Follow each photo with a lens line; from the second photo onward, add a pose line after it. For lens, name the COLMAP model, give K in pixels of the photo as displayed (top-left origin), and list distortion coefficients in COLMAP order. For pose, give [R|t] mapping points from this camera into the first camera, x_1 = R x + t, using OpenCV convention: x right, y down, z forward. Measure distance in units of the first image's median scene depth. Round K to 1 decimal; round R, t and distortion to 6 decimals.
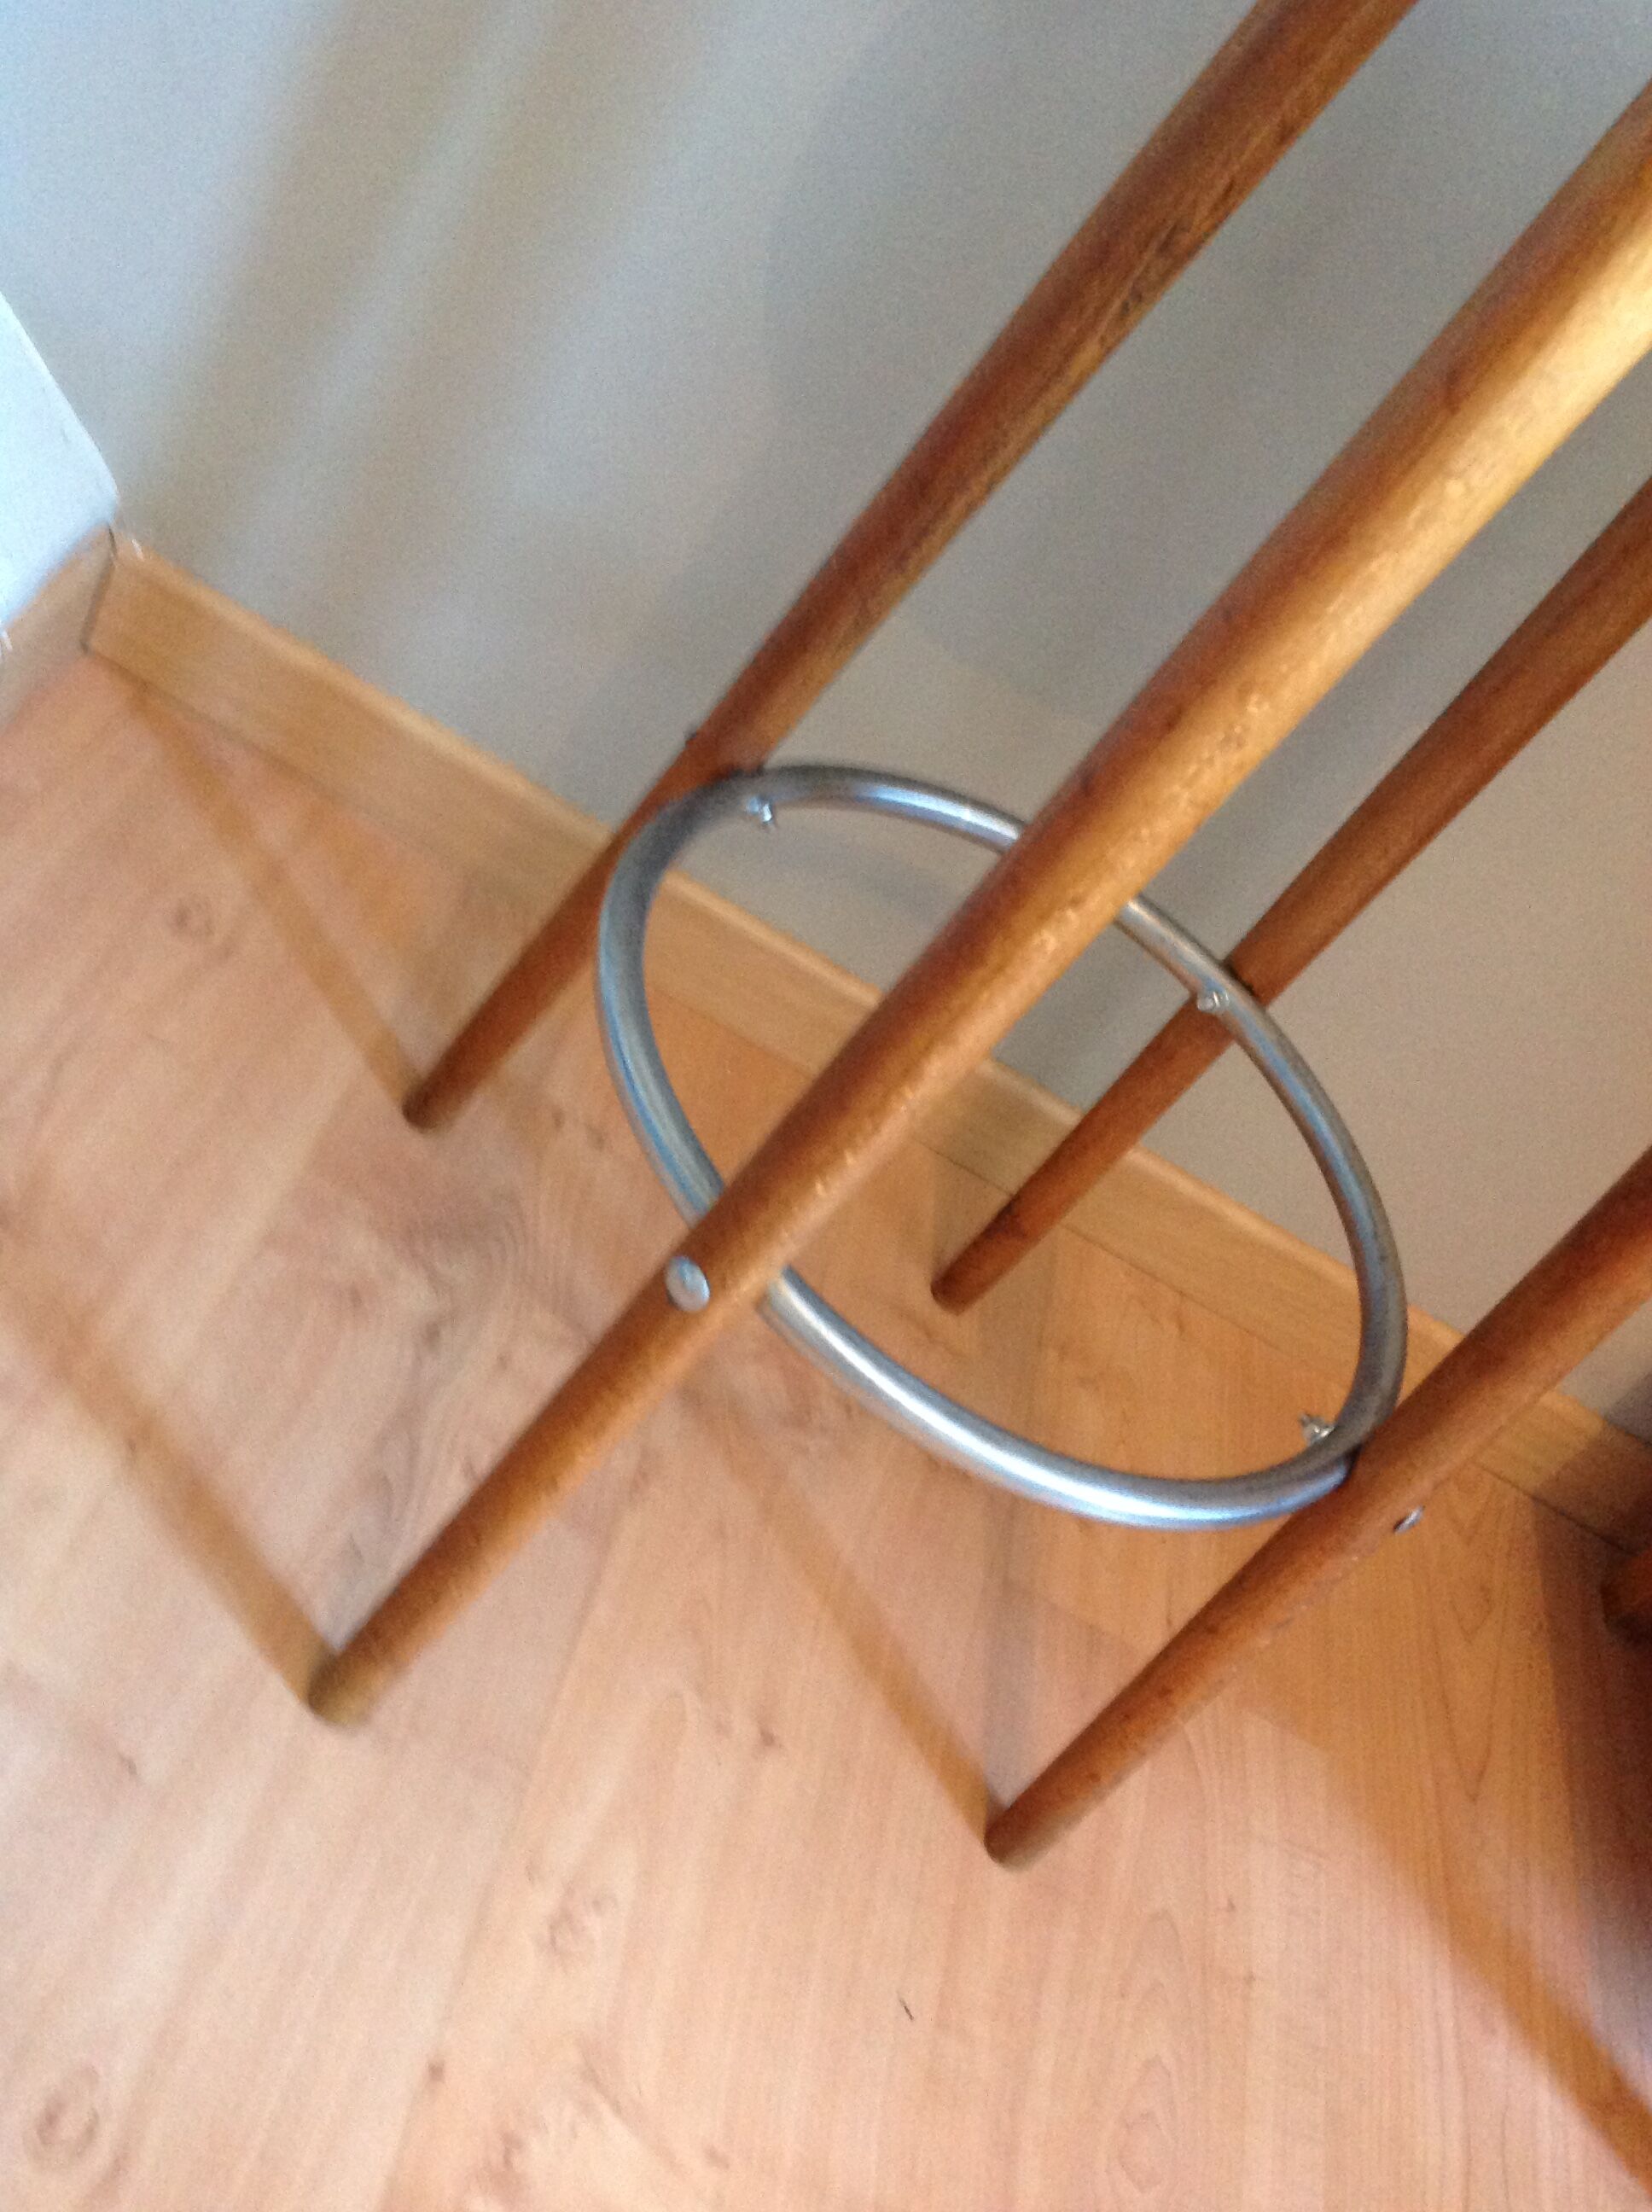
lens RADIAL K [[2113.5, 0, 844.2], [0, 2113.5, 1122.1], [0, 0, 1]] dist [0.125230, -0.280297]
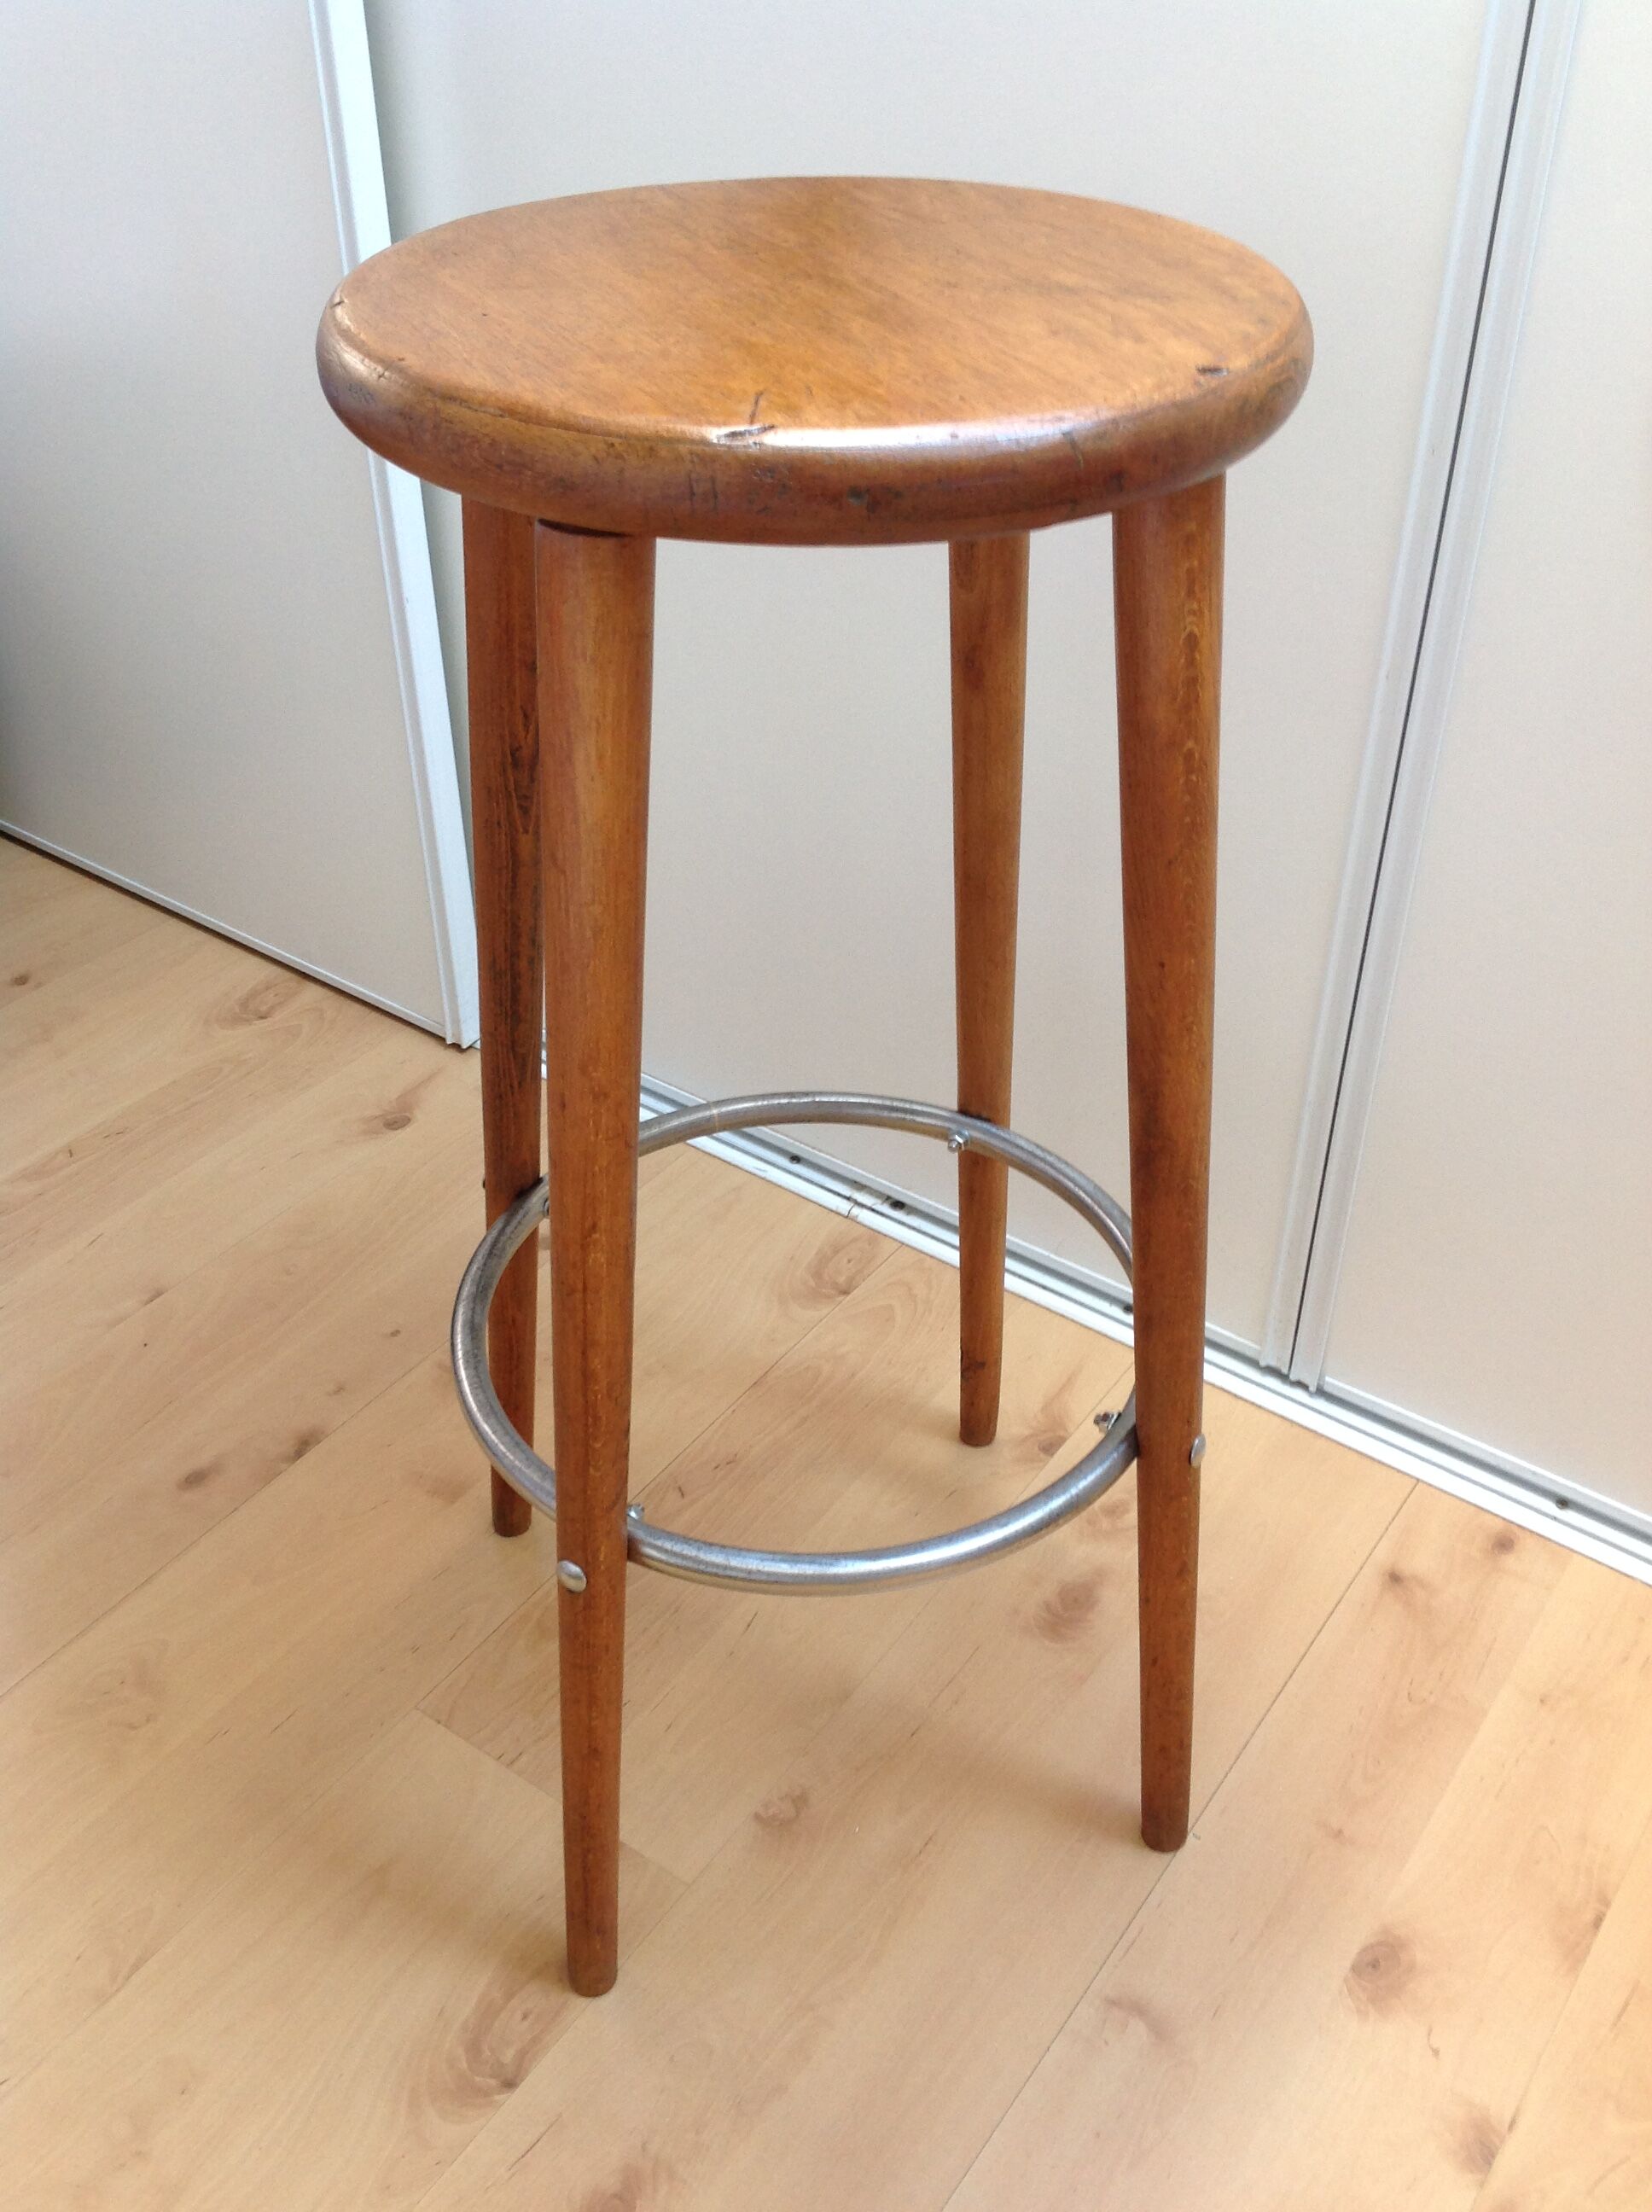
lens RADIAL K [[2076.6, 0, 831.4], [0, 2076.6, 1119.6], [0, 0, 1]] dist [0.138403, -0.294035]
pose [[0.847398, -0.515143, -0.128624, 0.286157], [0.498274, 0.855229, -0.142500, 0.072938], [0.183411, 0.056664, 0.981402, -0.236203]]
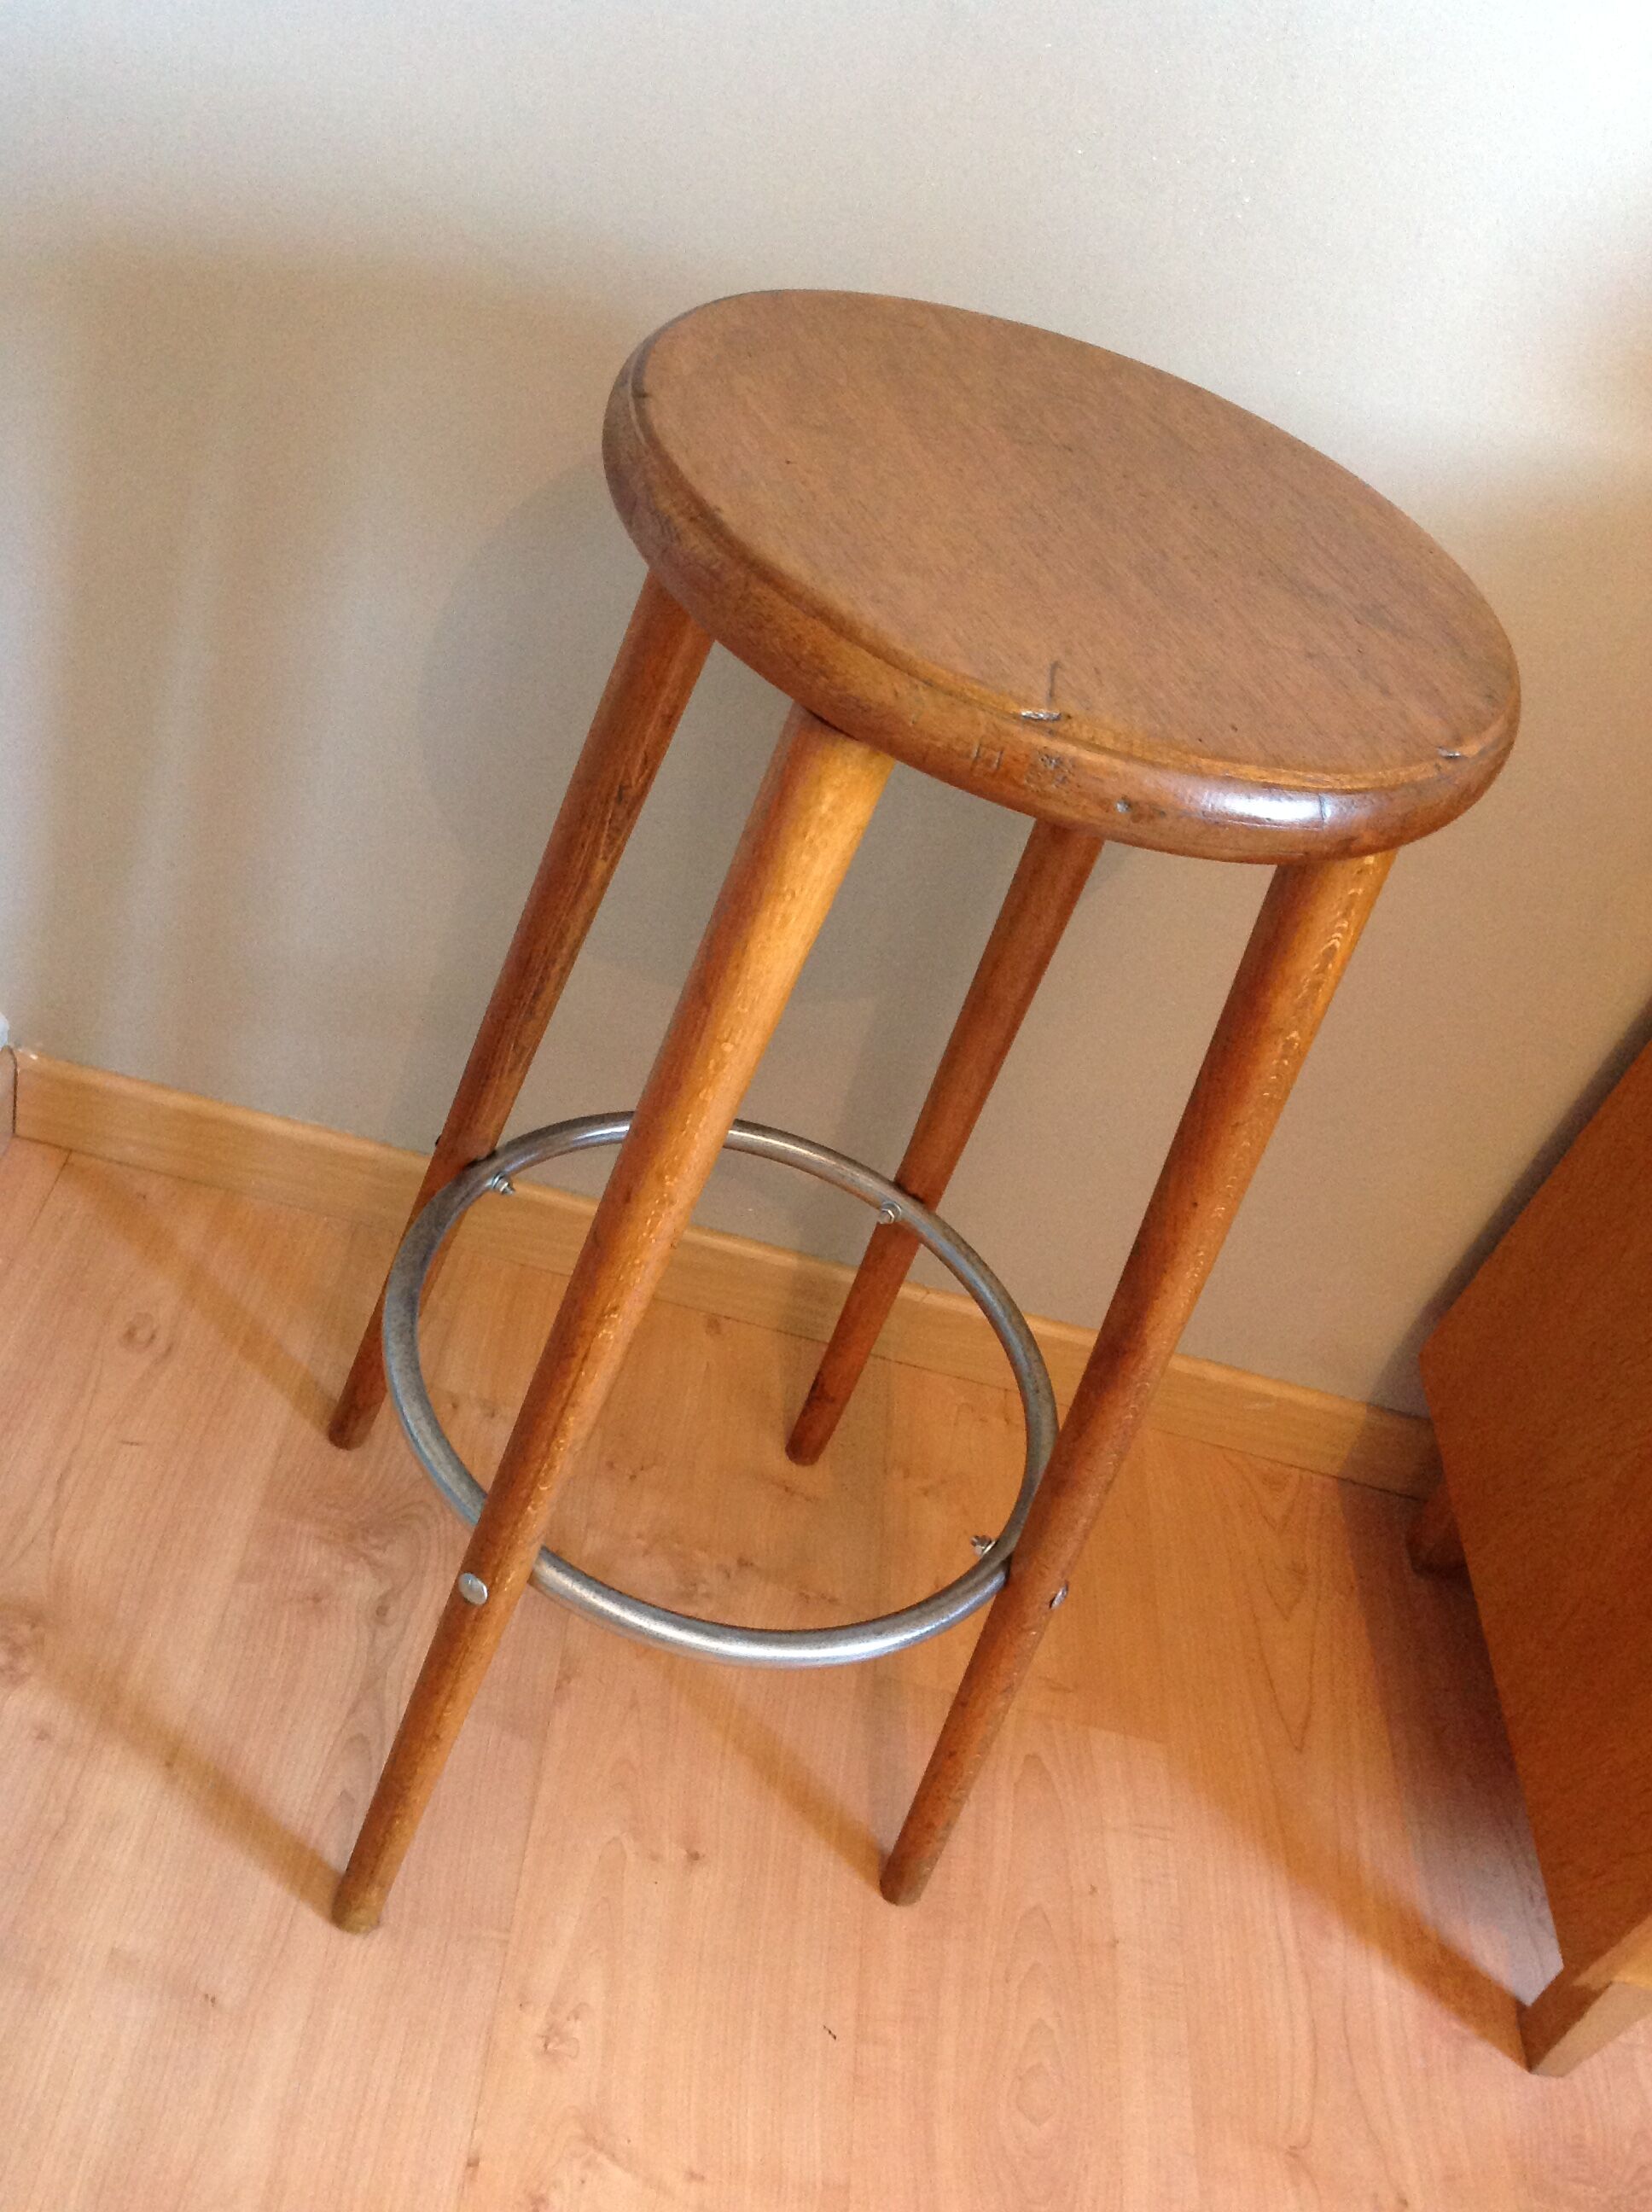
lens RADIAL K [[2093.7, 0, 819.0], [0, 2093.7, 1126.6], [0, 0, 1]] dist [0.138750, -0.299959]
pose [[0.965241, -0.257235, -0.046267, 0.213984], [0.256514, 0.966312, -0.020997, -0.097356], [0.050109, 0.008399, 0.998708, -0.302644]]
